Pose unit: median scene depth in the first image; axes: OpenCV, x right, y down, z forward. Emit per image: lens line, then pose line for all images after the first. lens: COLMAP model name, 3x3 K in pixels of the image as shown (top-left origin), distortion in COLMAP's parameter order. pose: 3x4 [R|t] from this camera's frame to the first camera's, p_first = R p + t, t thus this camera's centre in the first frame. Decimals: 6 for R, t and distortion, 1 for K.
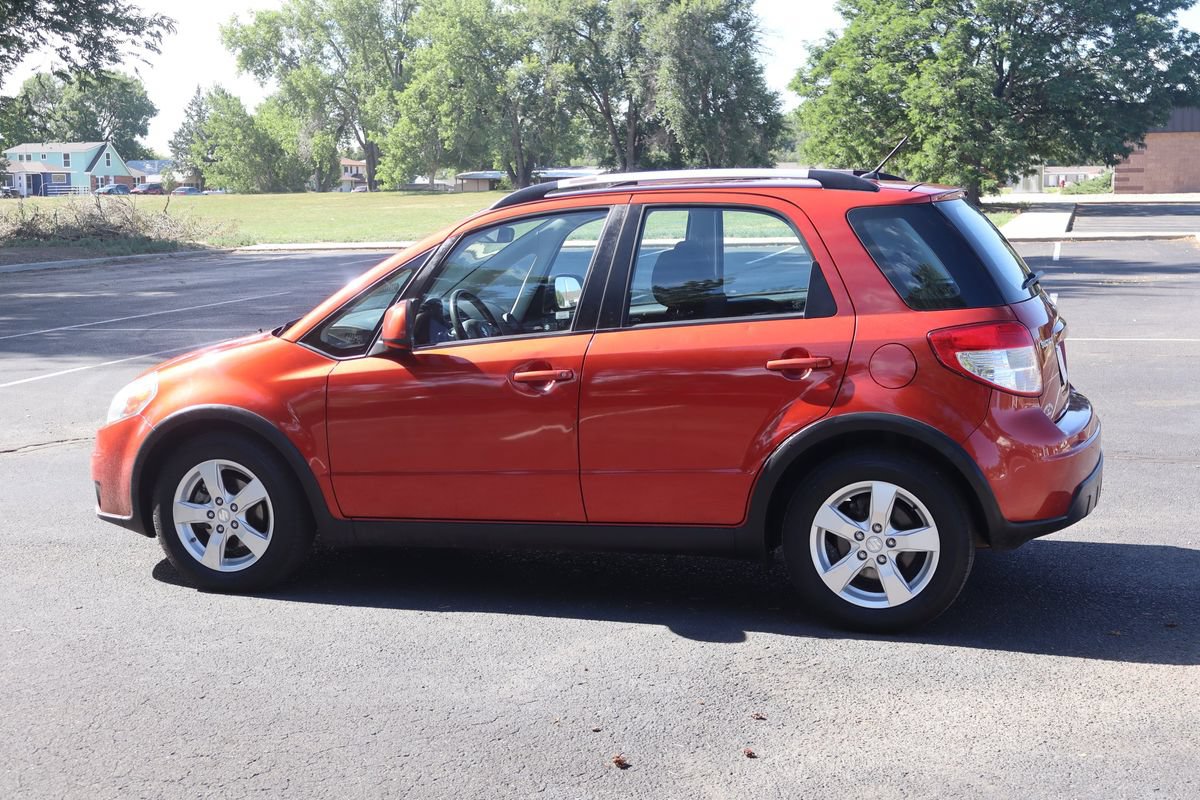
lens RADIAL K [[1639.2, 0, 600.0], [0, 1639.2, 400.0], [0, 0, 1]] dist [0.025048, -0.074366]
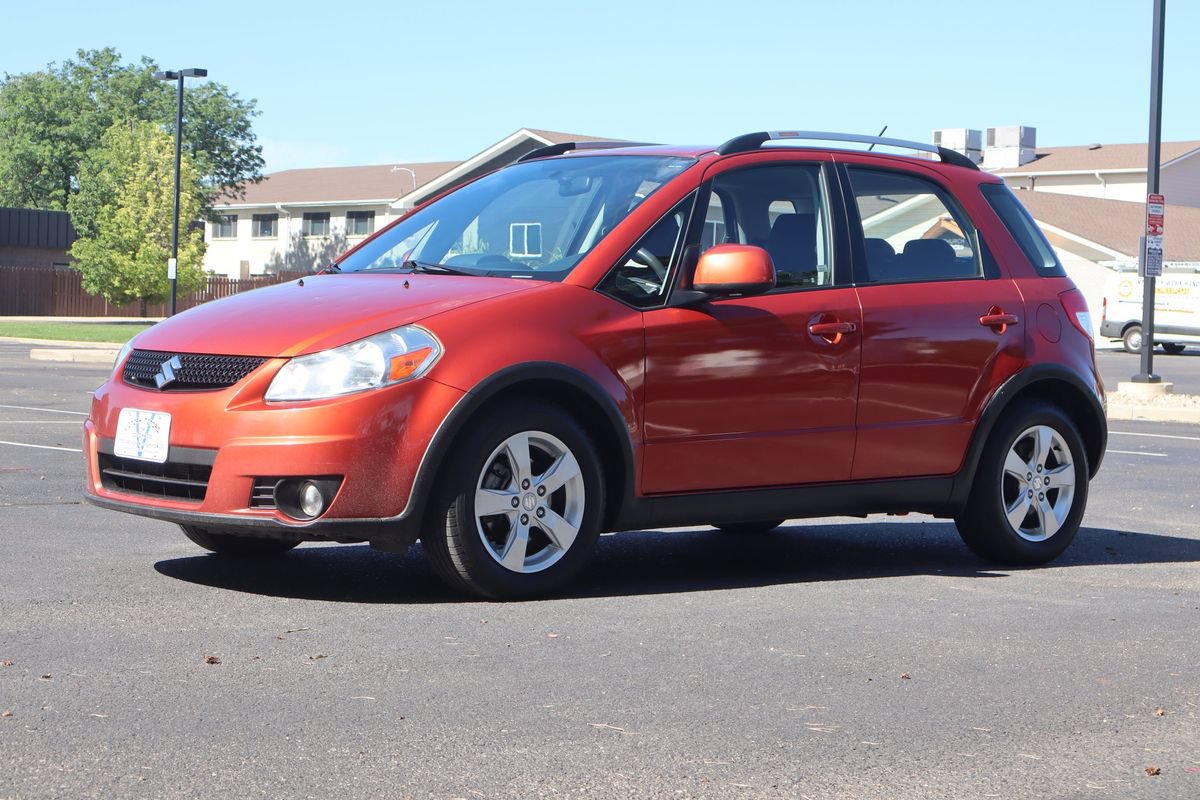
lens RADIAL K [[2356.6, 0, 600.0], [0, 2356.6, 400.0], [0, 0, 1]] dist [0.006096, -0.213869]
pose [[0.511627, 0.009471, 0.859155, -1.177037], [0.069136, 0.996243, -0.052153, 0.081682], [-0.856422, 0.086082, 0.509050, 0.374599]]
